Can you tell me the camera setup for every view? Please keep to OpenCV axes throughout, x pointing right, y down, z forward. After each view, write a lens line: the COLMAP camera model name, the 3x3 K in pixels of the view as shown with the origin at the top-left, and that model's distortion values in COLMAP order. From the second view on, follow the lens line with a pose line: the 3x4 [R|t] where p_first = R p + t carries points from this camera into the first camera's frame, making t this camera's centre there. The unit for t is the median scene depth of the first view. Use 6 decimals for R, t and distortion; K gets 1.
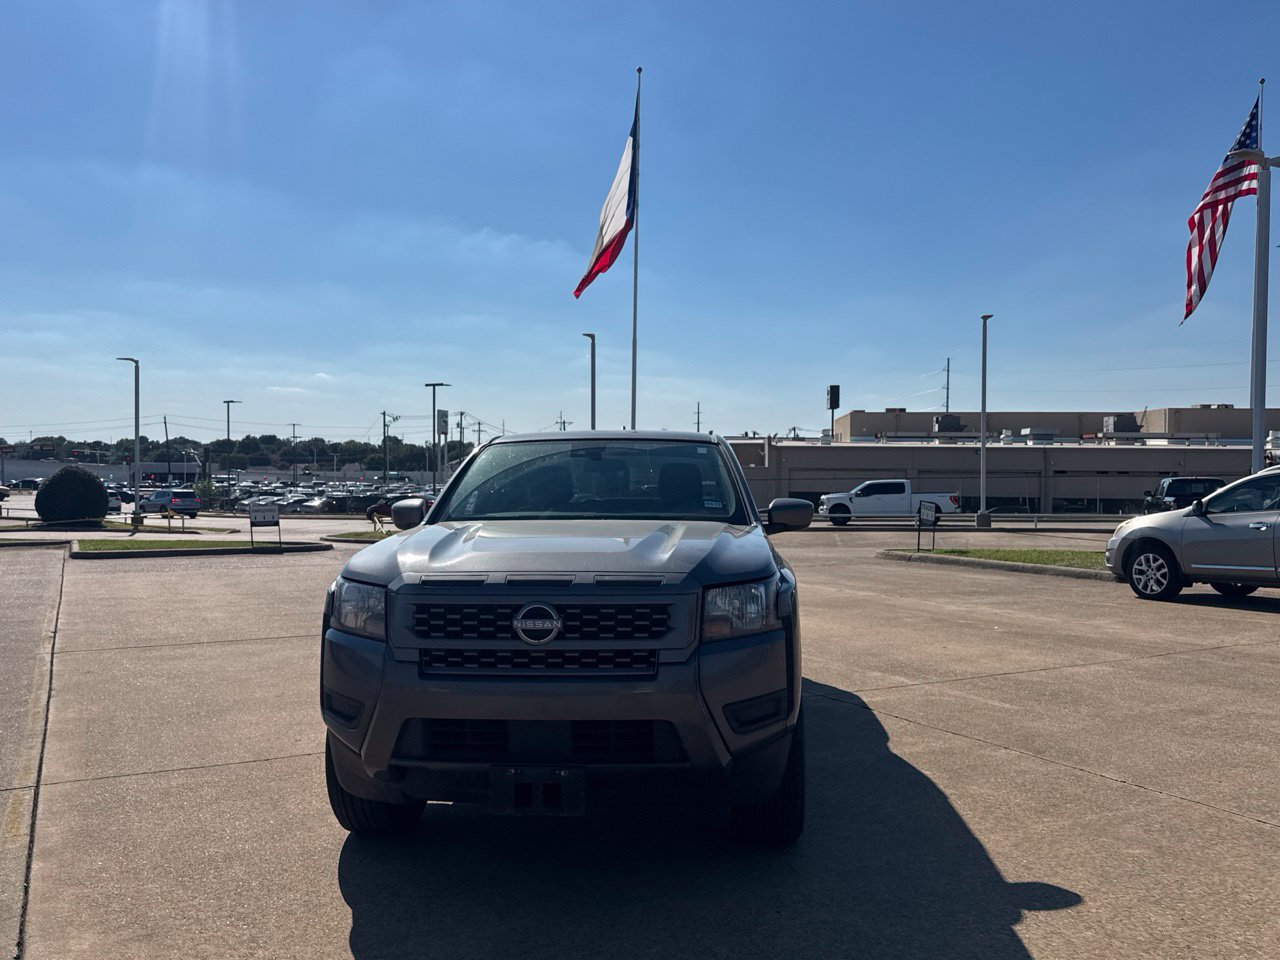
lens RADIAL K [[1048.4, 0, 636.1], [0, 1048.4, 489.1], [0, 0, 1]] dist [0.119939, -0.205932]
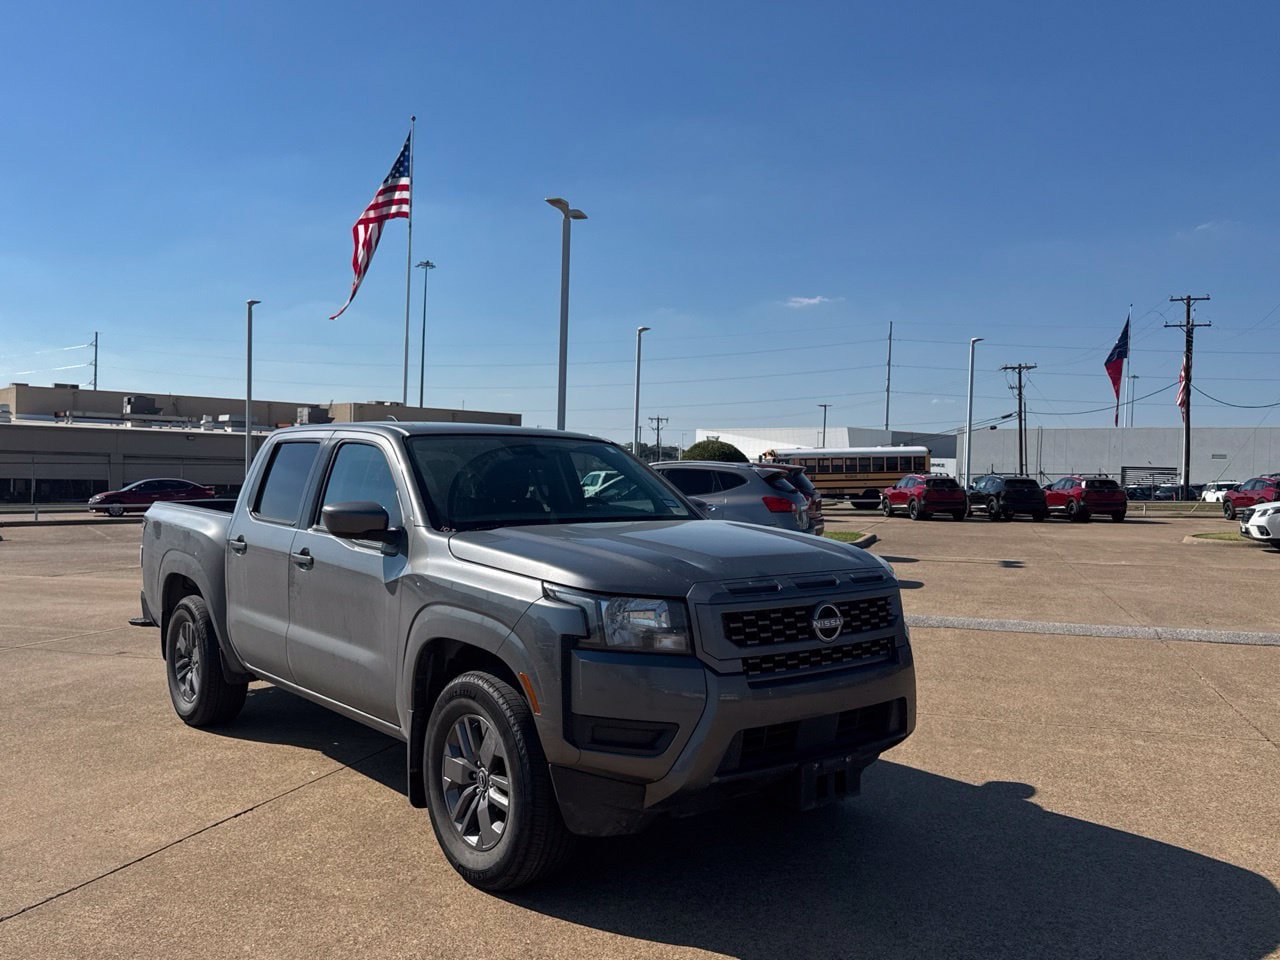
lens RADIAL K [[1048.4, 0, 649.1], [0, 1048.4, 475.7], [0, 0, 1]] dist [0.119939, -0.205932]
pose [[0.712641, 0.007836, 0.701486, -0.659406], [-0.008090, 0.999963, -0.002952, -0.010353], [-0.701483, -0.003571, 0.712678, 0.252036]]
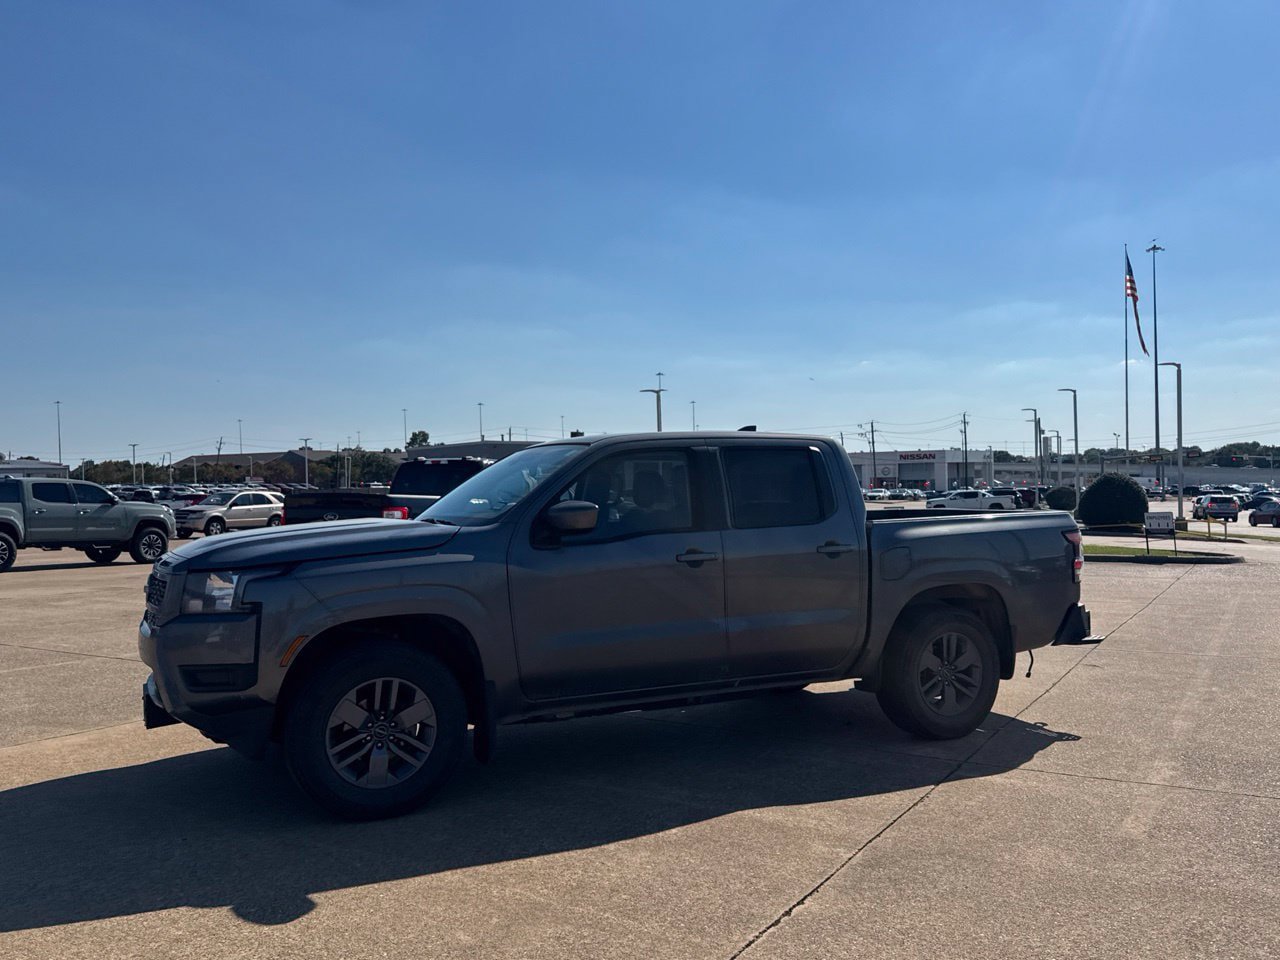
lens RADIAL K [[1048.4, 0, 633.8], [0, 1048.4, 495.4], [0, 0, 1]] dist [0.119939, -0.205932]
pose [[0.514448, -0.003395, -0.857515, 0.991894], [0.003236, 0.999993, -0.002018, 0.005936], [0.857516, -0.001737, 0.514455, 0.562299]]
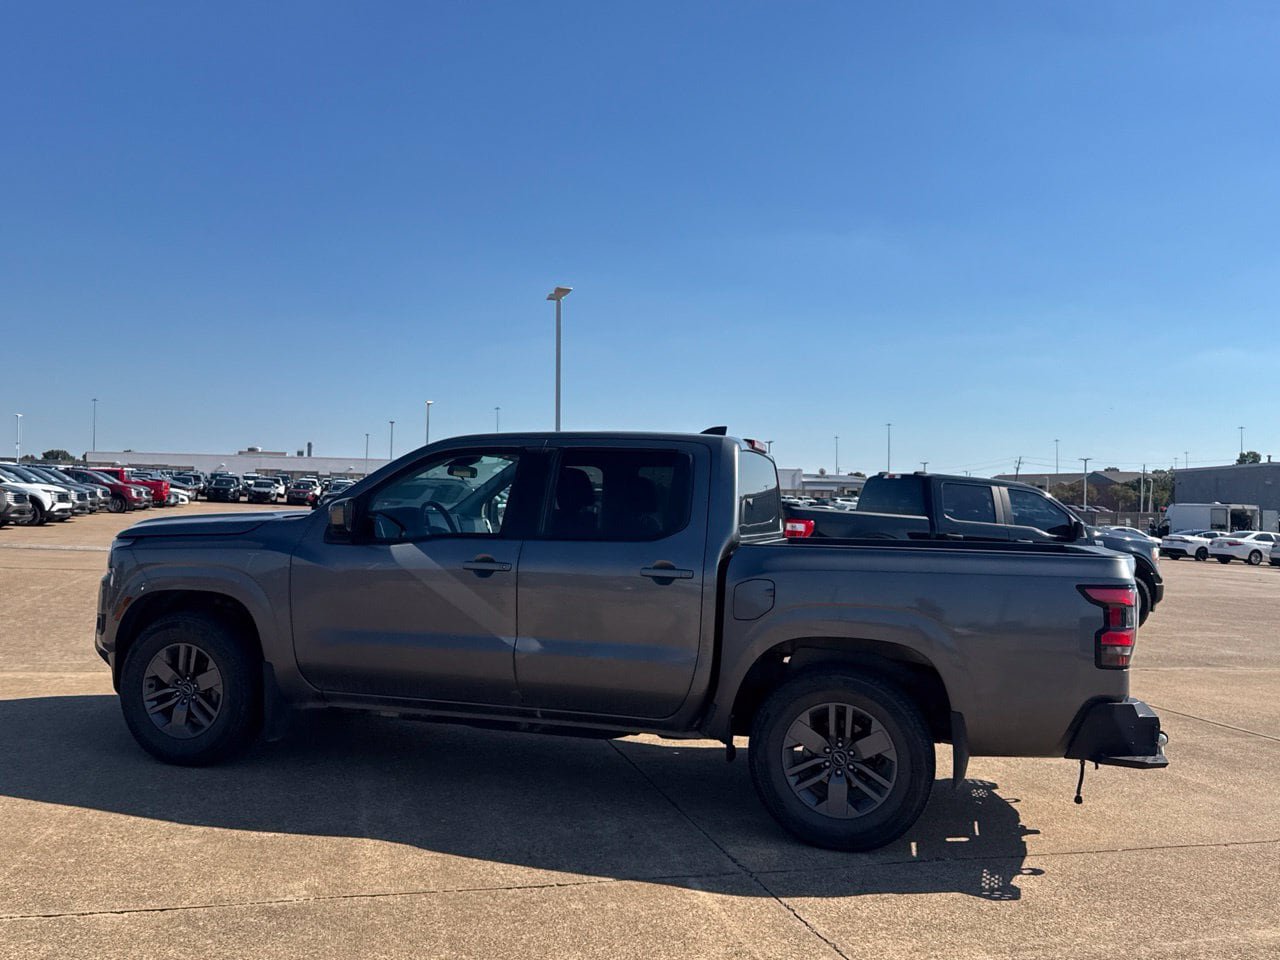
lens RADIAL K [[1048.4, 0, 632.1], [0, 1048.4, 476.5], [0, 0, 1]] dist [0.119939, -0.205932]
pose [[-0.195617, -0.030519, -0.980205, 1.052865], [-0.046701, 0.998672, -0.021774, -0.002588], [0.979568, 0.041517, -0.196782, 1.456309]]
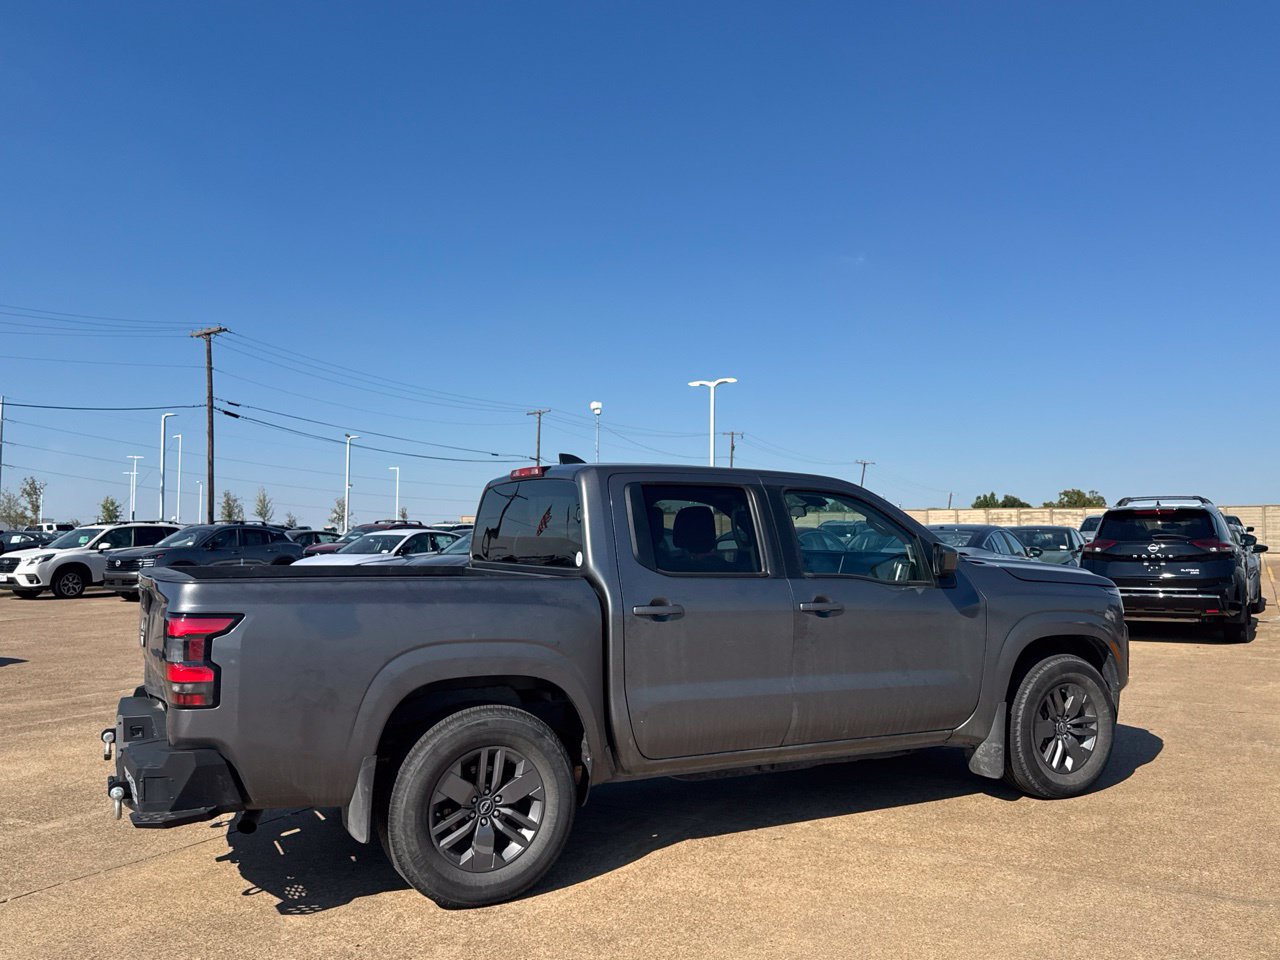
lens RADIAL K [[1048.4, 0, 637.9], [0, 1048.4, 509.6], [0, 0, 1]] dist [0.119939, -0.205932]
pose [[-0.533274, 0.019550, 0.845716, -0.916959], [0.010262, 0.999809, -0.016641, -0.008038], [-0.845880, -0.000195, -0.533373, 1.817506]]
